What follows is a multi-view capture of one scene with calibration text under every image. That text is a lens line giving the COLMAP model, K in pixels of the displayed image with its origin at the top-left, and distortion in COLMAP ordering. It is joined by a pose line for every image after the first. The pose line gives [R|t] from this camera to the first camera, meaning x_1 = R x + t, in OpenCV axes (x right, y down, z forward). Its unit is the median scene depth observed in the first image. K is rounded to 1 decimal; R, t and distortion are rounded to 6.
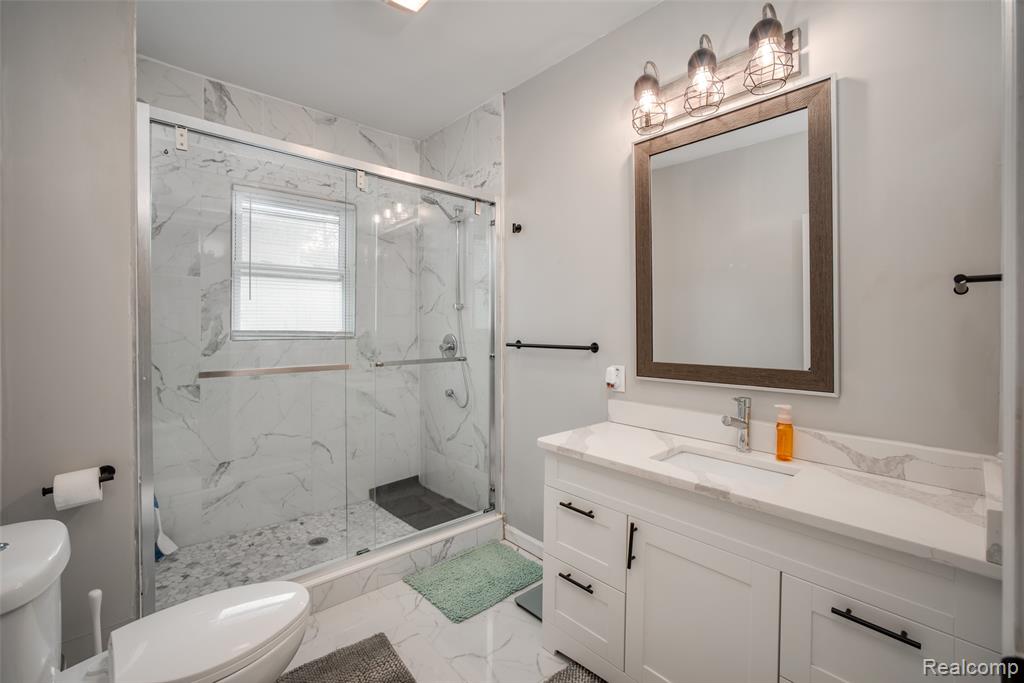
lens RADIAL K [[438.9, 0, 509.5], [0, 438.9, 322.9], [0, 0, 1]] dist [-0.017508, 0.000377]
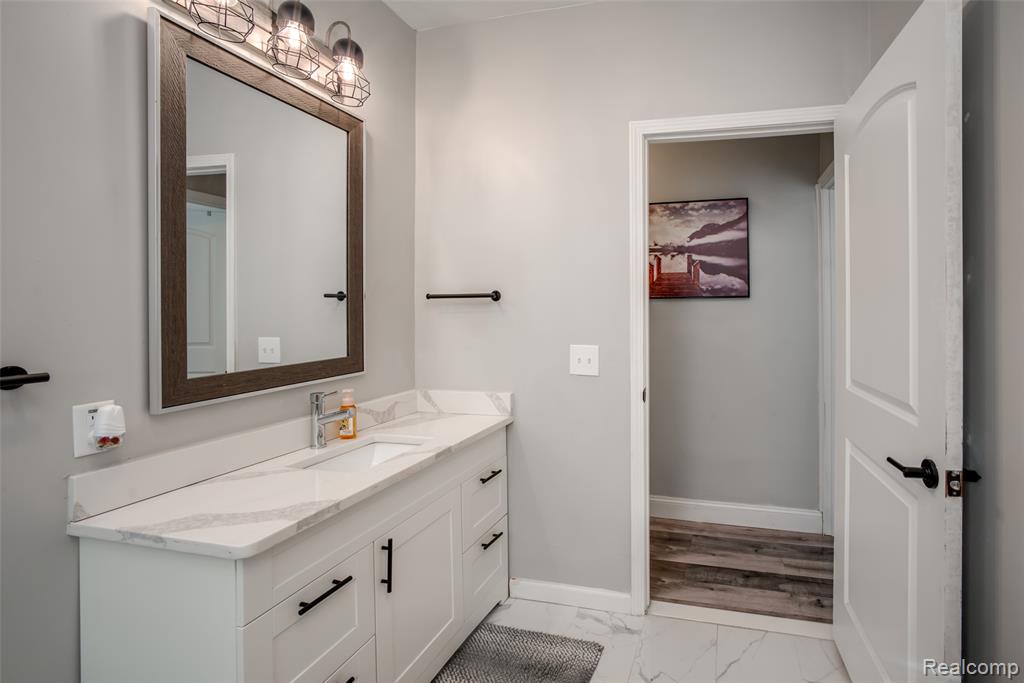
lens RADIAL K [[624.0, 0, 511.7], [0, 624.0, 308.0], [0, 0, 1]] dist [-0.001309, 0.000090]
pose [[-0.518662, 0.003433, 0.854972, -0.954495], [0.002266, 0.999994, -0.002641, -0.016274], [-0.854976, 0.000567, -0.518667, 1.453771]]
